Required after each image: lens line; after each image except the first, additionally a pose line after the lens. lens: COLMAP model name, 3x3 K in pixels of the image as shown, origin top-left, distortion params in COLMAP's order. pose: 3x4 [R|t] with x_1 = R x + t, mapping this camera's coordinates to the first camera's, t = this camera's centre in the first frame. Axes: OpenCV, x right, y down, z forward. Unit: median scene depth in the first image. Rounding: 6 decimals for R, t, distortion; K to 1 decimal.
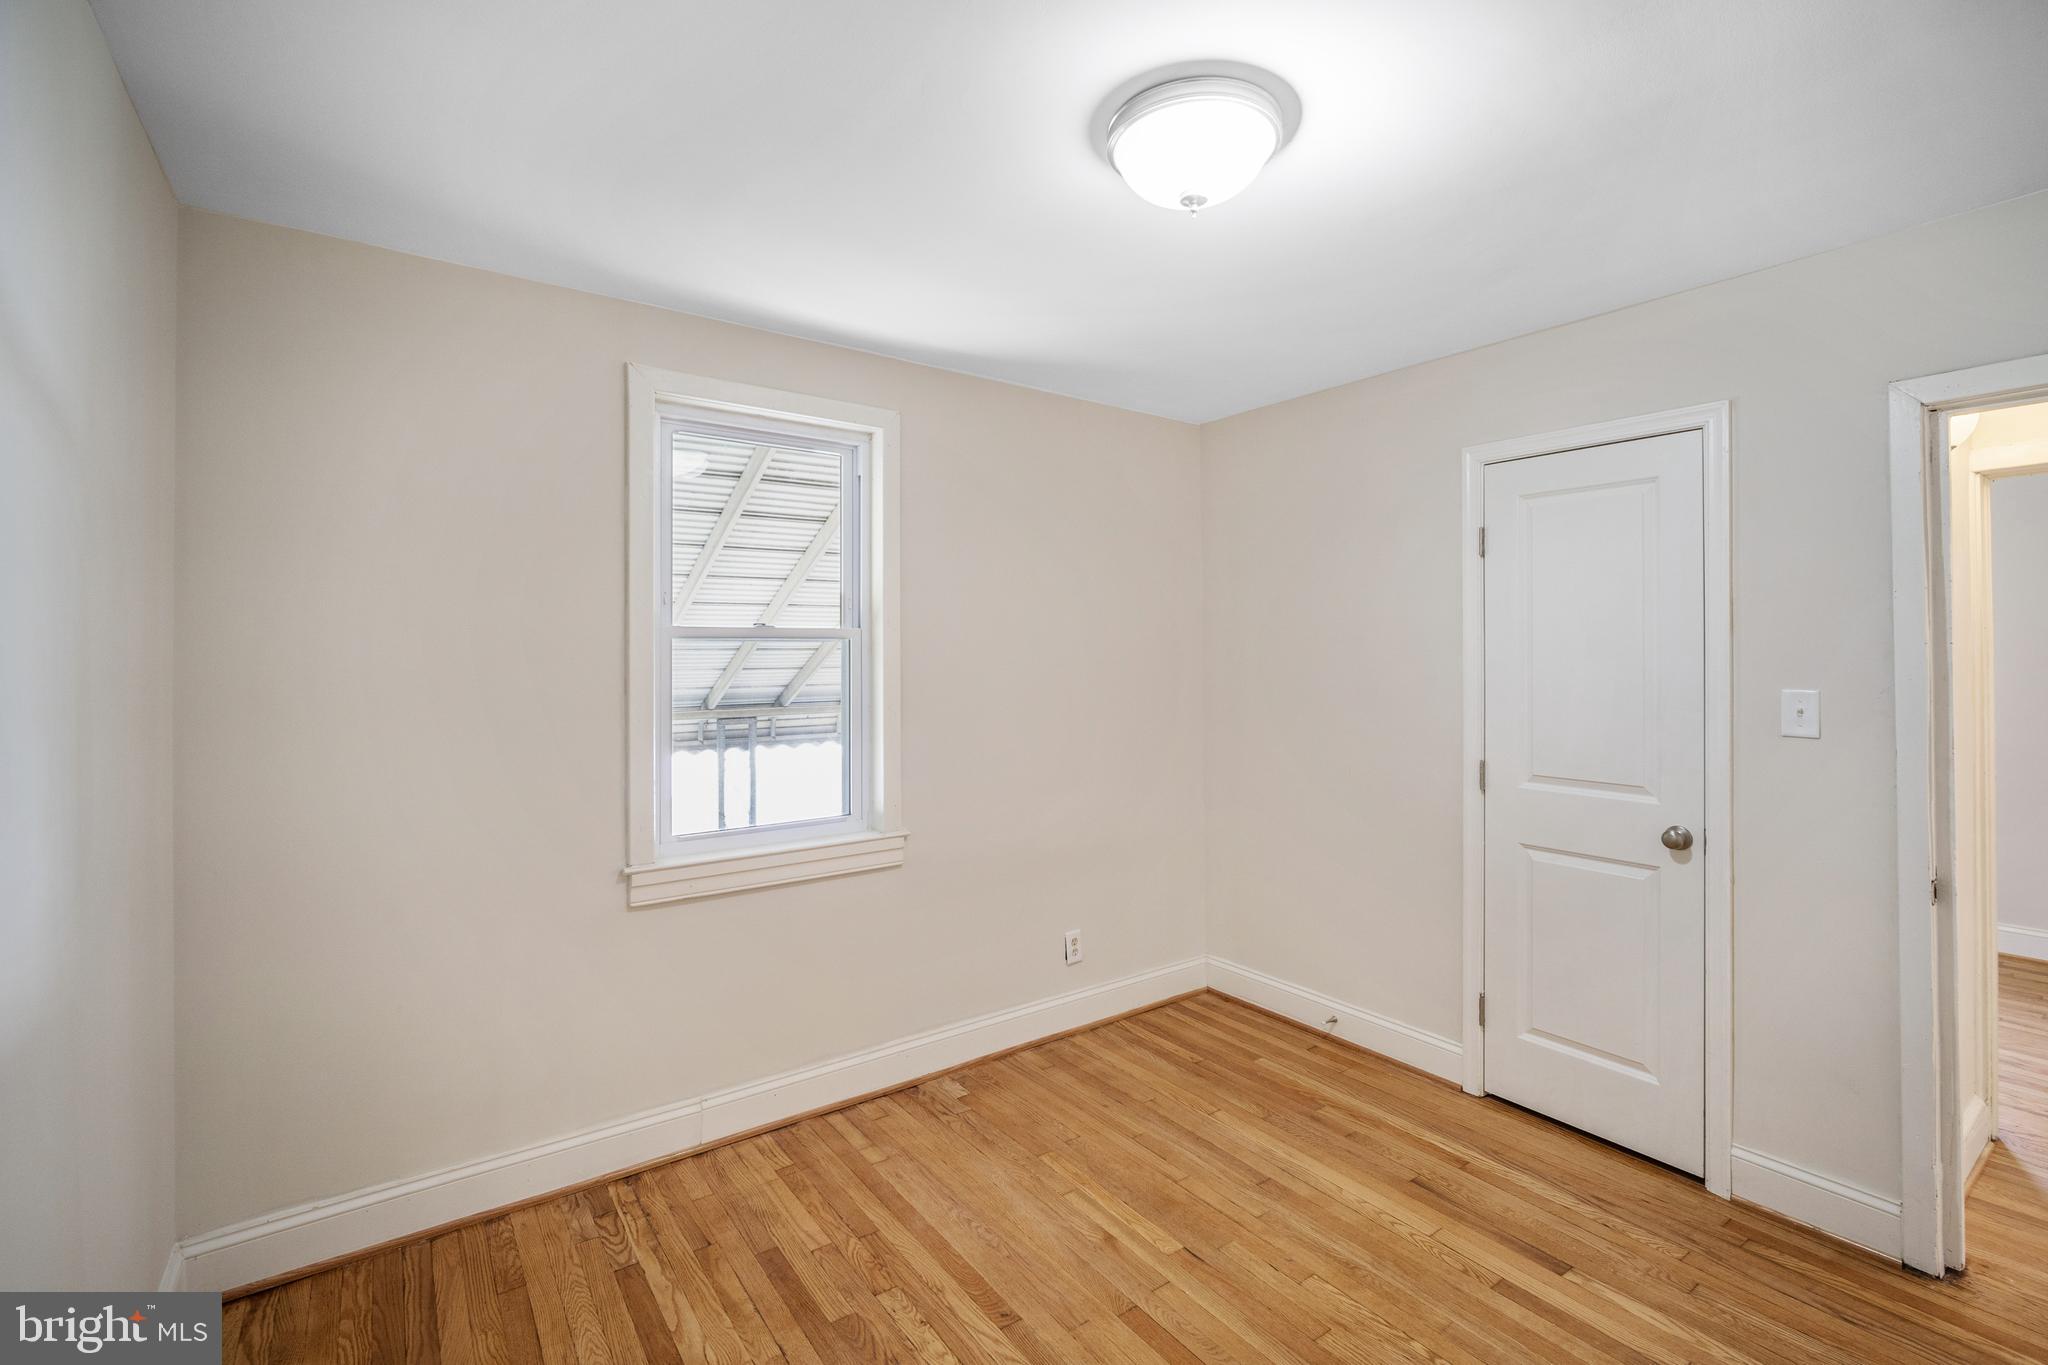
lens RADIAL K [[901.9, 0, 1063.2], [0, 901.9, 646.1], [0, 0, 1]] dist [-0.011525, 0.003360]
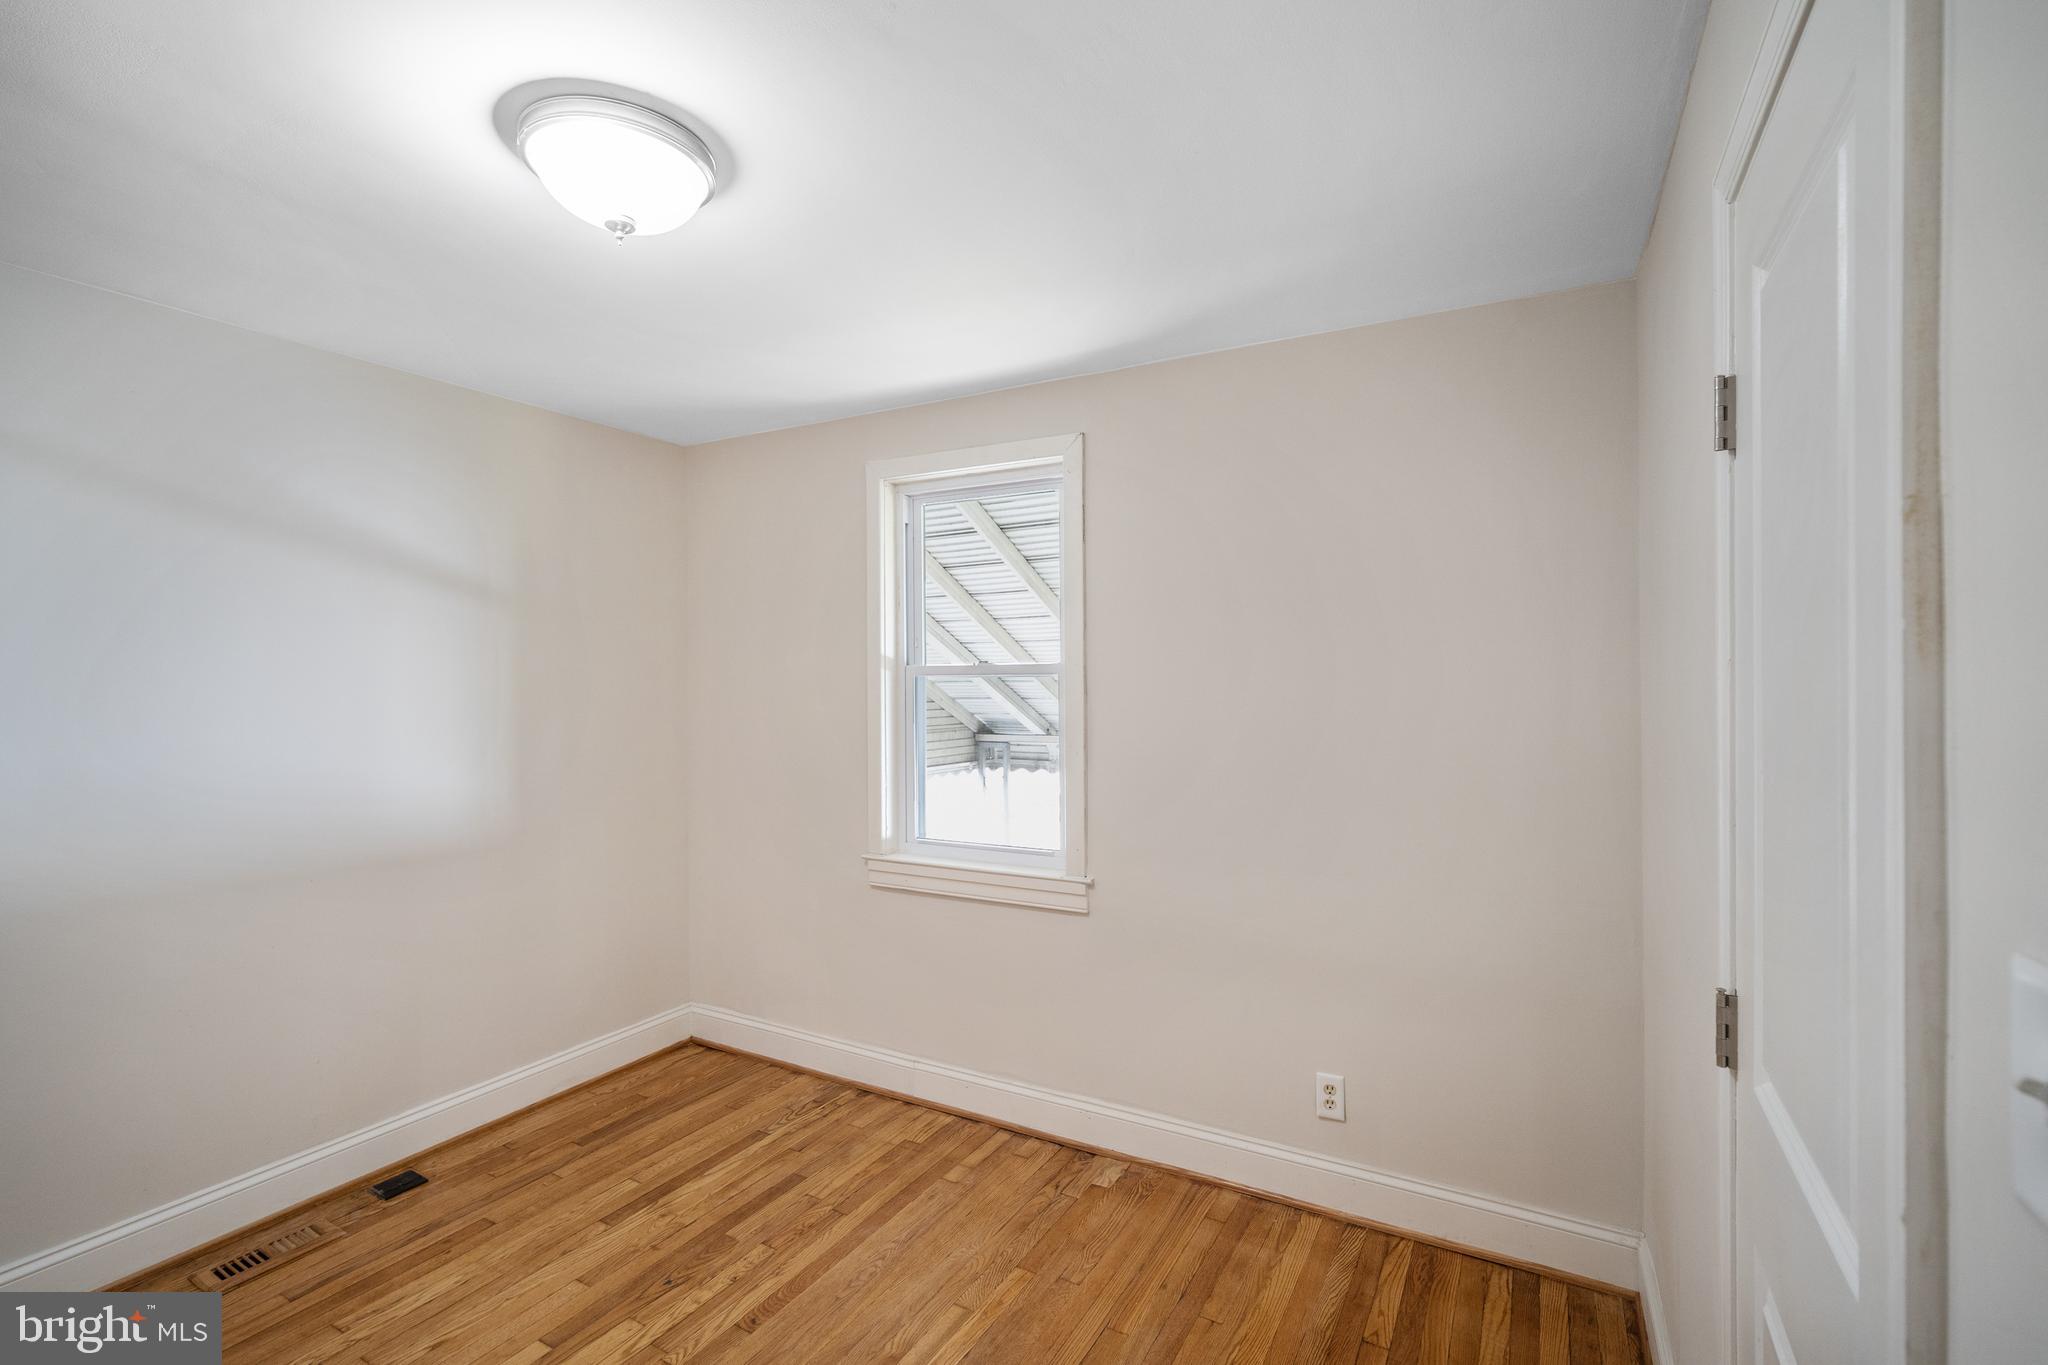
lens RADIAL K [[901.9, 0, 1004.7], [0, 901.9, 678.1], [0, 0, 1]] dist [-0.011525, 0.003360]
pose [[0.418976, -0.001110, -0.907997, 0.763419], [-0.001680, 0.999997, -0.001997, -0.000672], [0.907996, 0.002362, 0.418973, 0.627758]]
